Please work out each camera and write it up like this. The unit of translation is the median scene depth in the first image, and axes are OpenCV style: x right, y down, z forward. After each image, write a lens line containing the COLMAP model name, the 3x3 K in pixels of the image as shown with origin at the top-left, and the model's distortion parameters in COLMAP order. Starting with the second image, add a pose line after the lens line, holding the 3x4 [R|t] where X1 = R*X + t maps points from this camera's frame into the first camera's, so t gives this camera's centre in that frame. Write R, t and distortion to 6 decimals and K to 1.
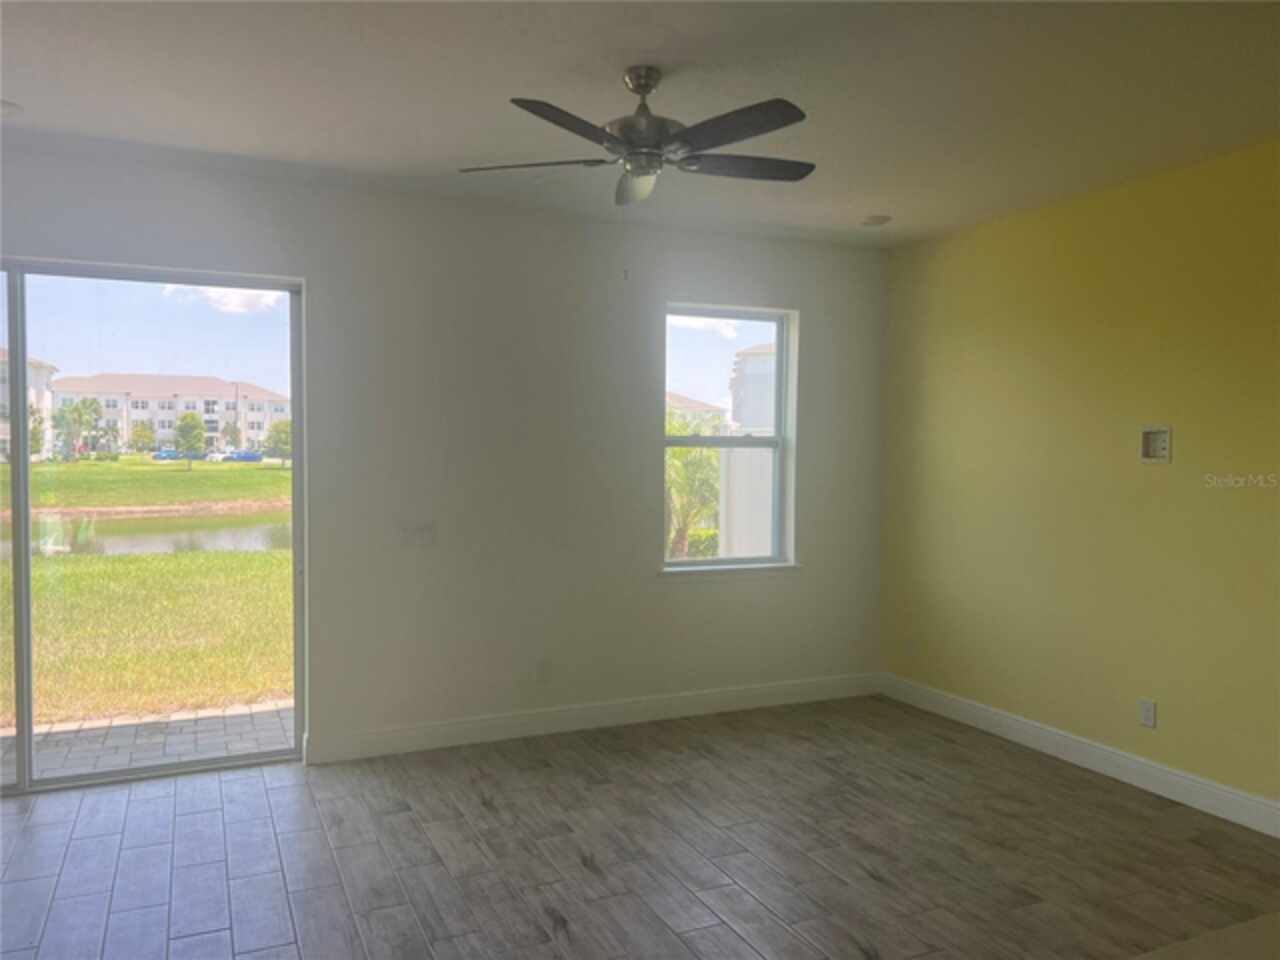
lens RADIAL K [[964.3, 0, 640.0], [0, 964.3, 480.0], [0, 0, 1]] dist [0.062053, -0.068663]
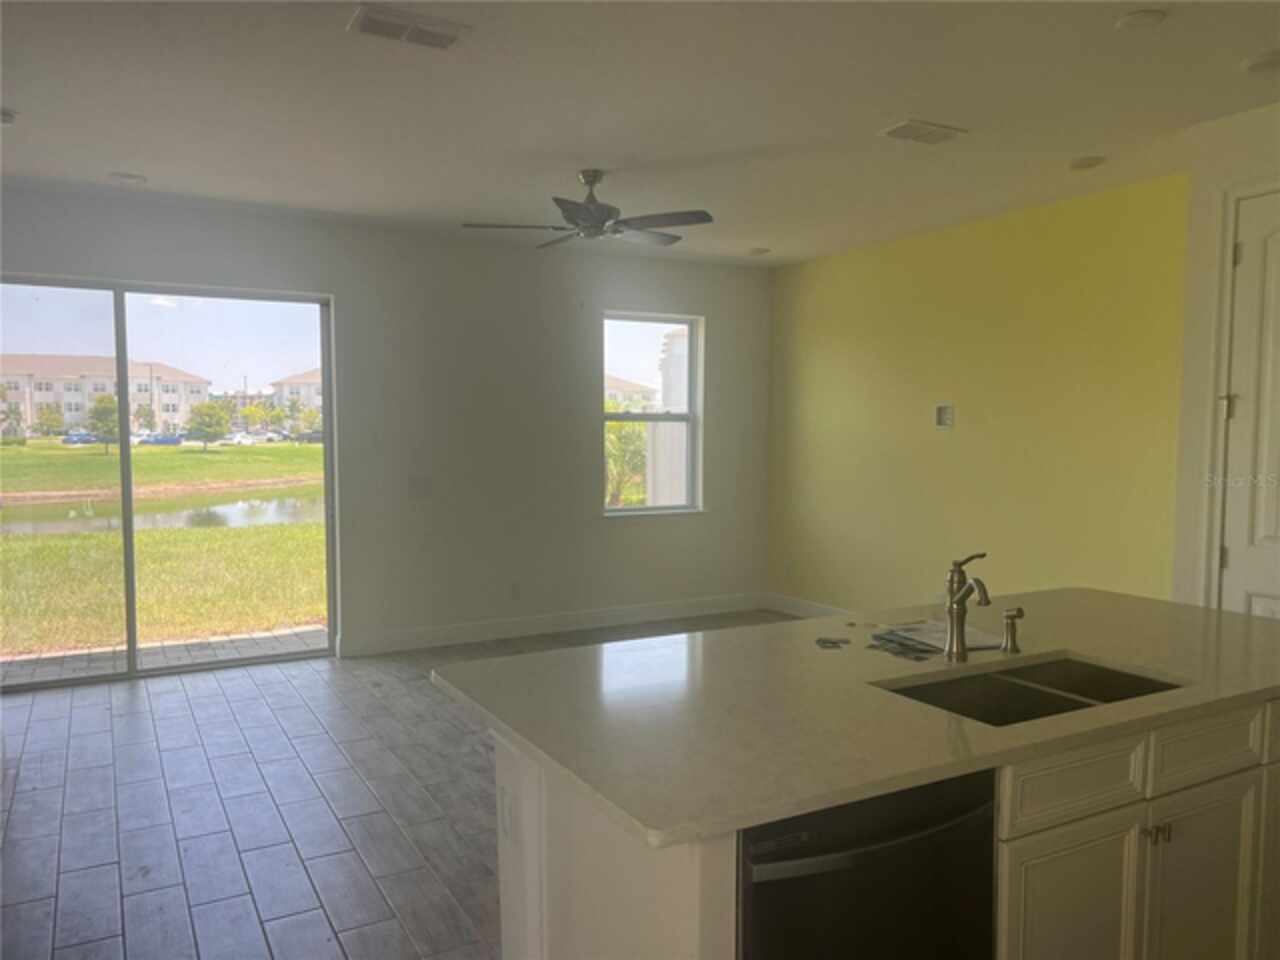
lens RADIAL K [[964.3, 0, 640.0], [0, 964.3, 480.0], [0, 0, 1]] dist [0.062053, -0.068663]
pose [[0.997385, -0.009723, 0.071608, -0.017411], [0.008303, 0.999763, 0.020101, 0.017417], [-0.071786, -0.019454, 0.997230, -0.274626]]
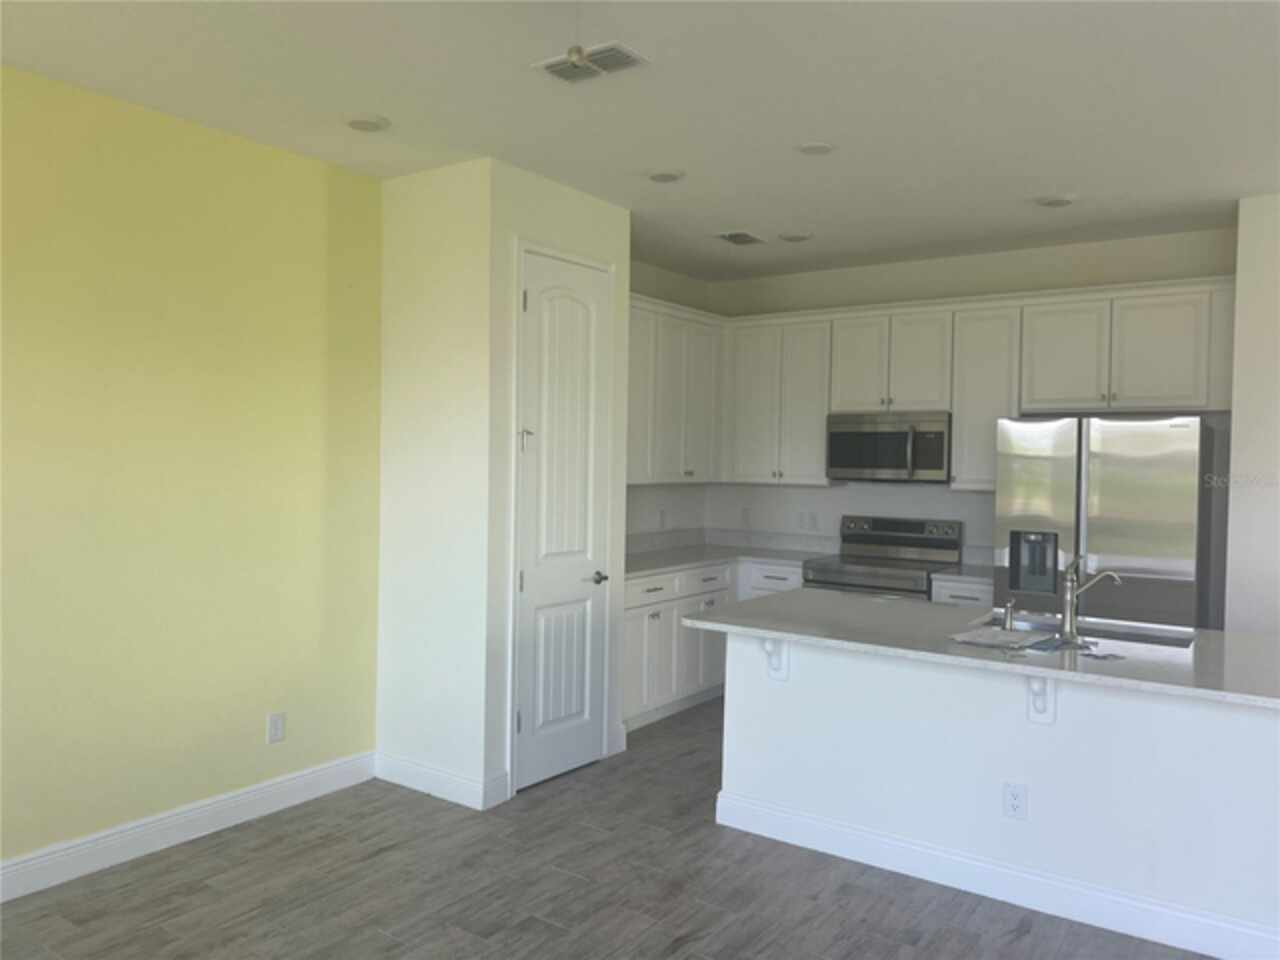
lens RADIAL K [[964.3, 0, 640.0], [0, 964.3, 480.0], [0, 0, 1]] dist [0.062053, -0.068663]
pose [[-0.502088, -0.043204, 0.863737, -0.482605], [0.008452, 0.998458, 0.054856, -0.057099], [-0.864775, 0.034843, -0.500949, 1.317154]]
